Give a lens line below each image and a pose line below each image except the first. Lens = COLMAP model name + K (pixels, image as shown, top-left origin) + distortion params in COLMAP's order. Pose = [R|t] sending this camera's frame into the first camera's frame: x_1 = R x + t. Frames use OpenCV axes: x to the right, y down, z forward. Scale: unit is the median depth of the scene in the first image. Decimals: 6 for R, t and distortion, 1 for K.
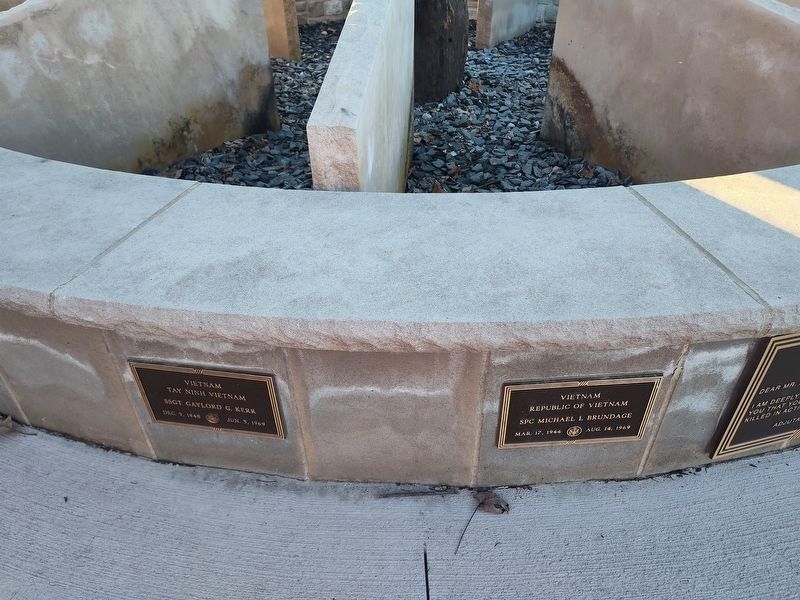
lens RADIAL K [[550.9, 0, 400.0], [0, 550.9, 300.0], [0, 0, 1]] dist [0.028140, -0.034211]
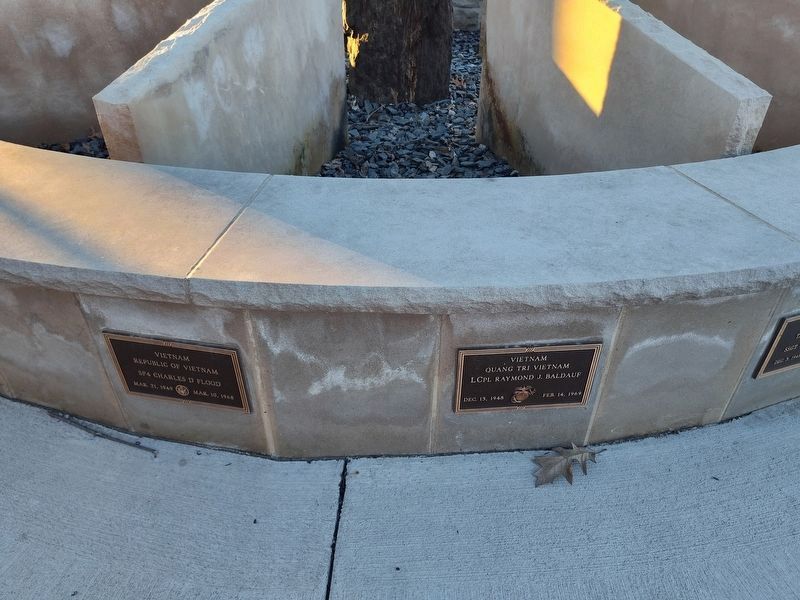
lens RADIAL K [[553.5, 0, 400.4], [0, 553.5, 308.5], [0, 0, 1]] dist [-0.001962, -0.000966]
pose [[0.865852, -0.275729, 0.417462, -0.855730], [0.276647, 0.959116, 0.059697, -0.099385], [-0.416854, 0.063801, 0.906732, 0.169075]]
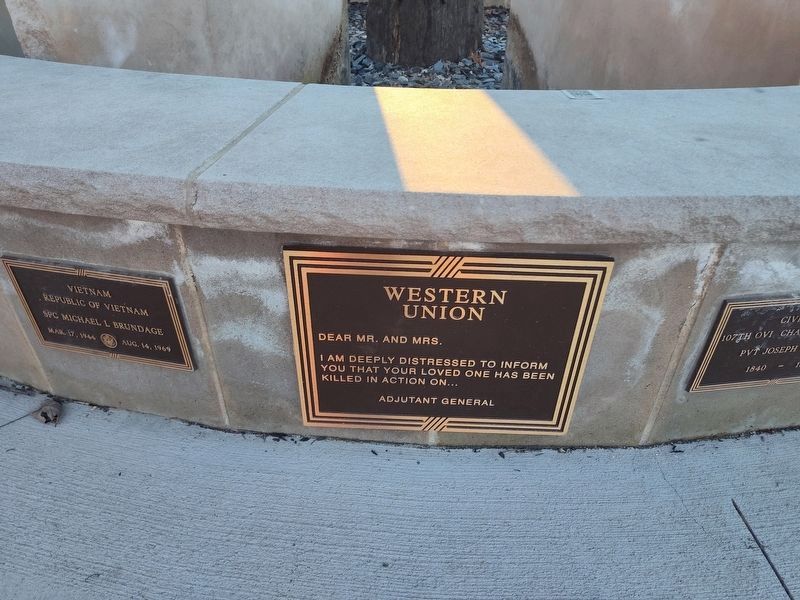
lens RADIAL K [[550.9, 0, 400.0], [0, 550.9, 300.0], [0, 0, 1]] dist [0.028140, -0.034211]
pose [[0.956998, 0.185554, -0.222988, 0.479922], [-0.189659, 0.981845, 0.003055, 0.048688], [0.219507, 0.039368, 0.974816, 0.148877]]
